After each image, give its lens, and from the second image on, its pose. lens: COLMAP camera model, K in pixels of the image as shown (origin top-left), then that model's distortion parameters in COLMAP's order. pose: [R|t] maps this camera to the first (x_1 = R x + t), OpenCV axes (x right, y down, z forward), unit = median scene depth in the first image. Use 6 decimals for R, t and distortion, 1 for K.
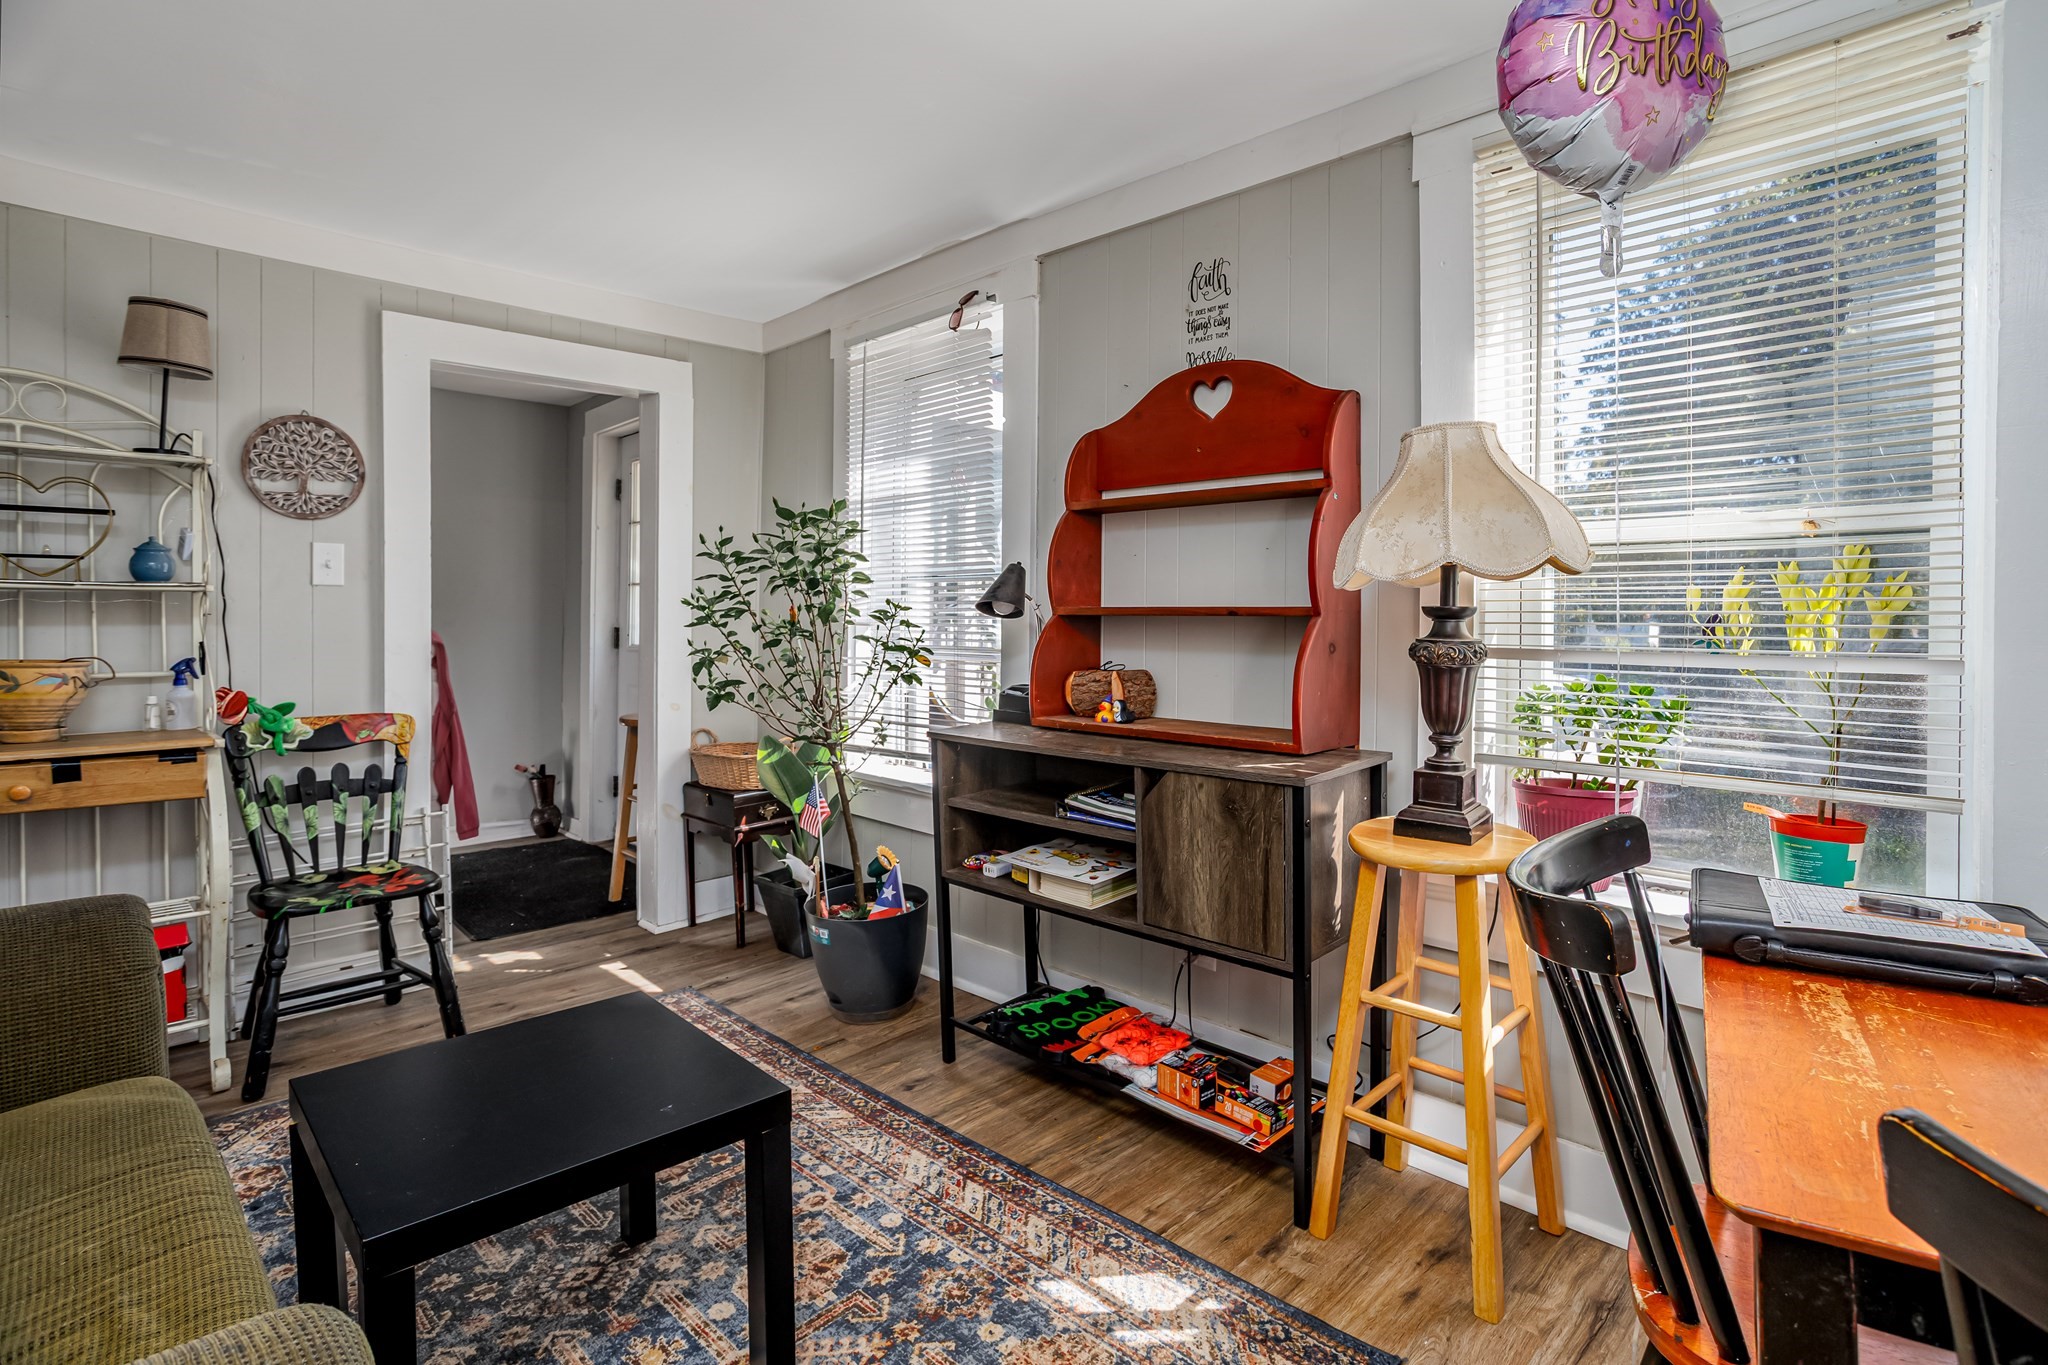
lens RADIAL K [[1053.4, 0, 1022.0], [0, 1053.4, 612.5], [0, 0, 1]] dist [-0.013545, 0.000142]
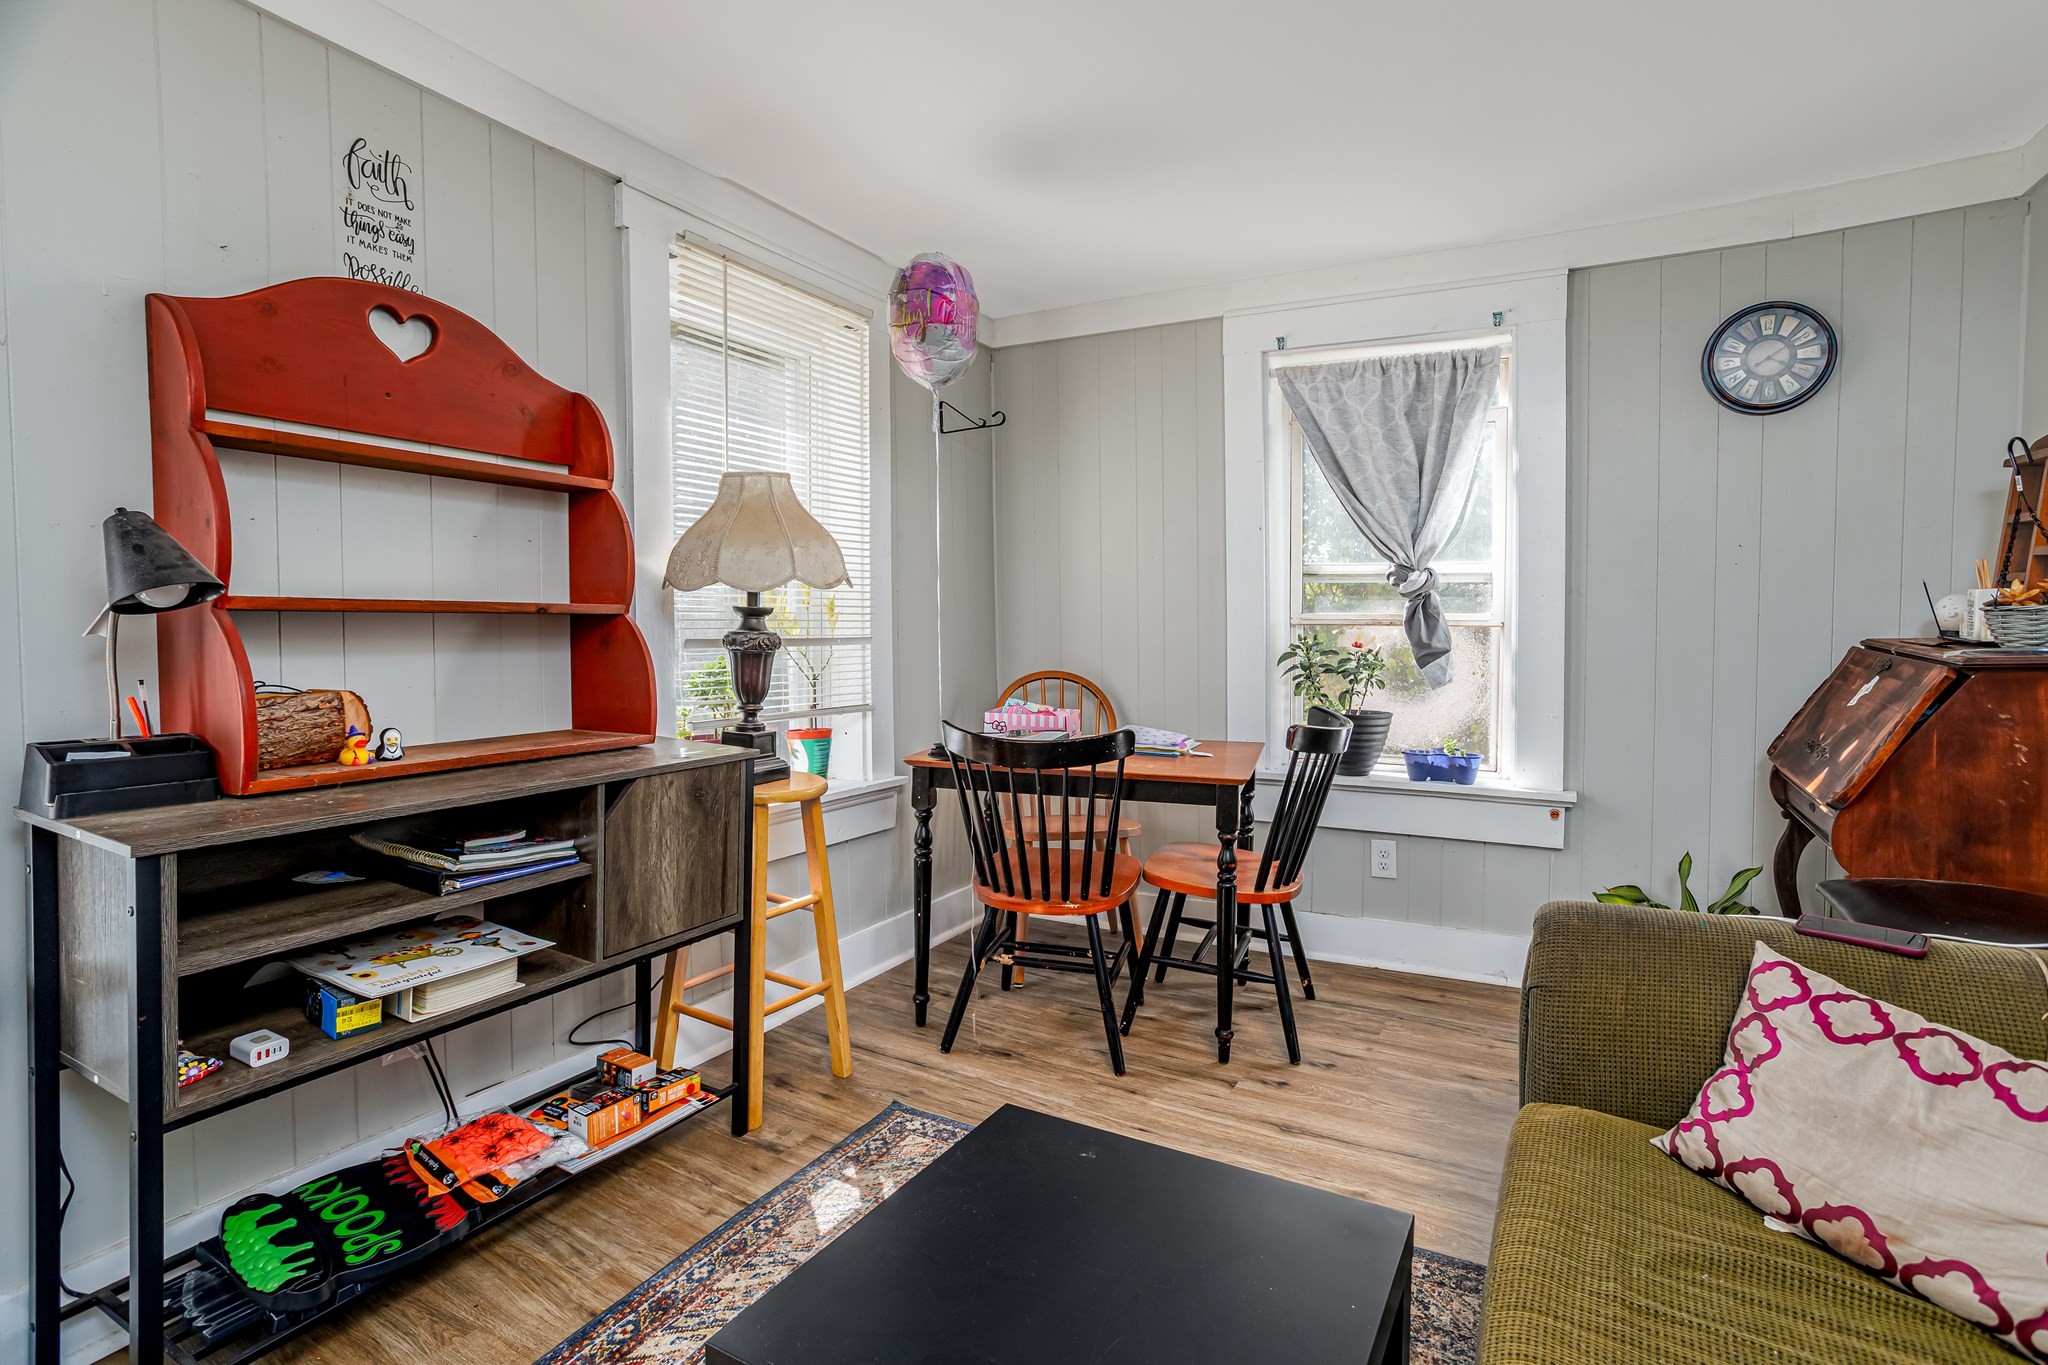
lens RADIAL K [[1003.3, 0, 1027.3], [0, 1003.3, 642.5], [0, 0, 1]] dist [0.016083, 0.000702]
pose [[-0.279963, -0.021637, 0.959767, -0.824525], [-0.005001, 0.999765, 0.021080, 0.009492], [-0.959998, 0.001102, -0.280006, 0.929410]]
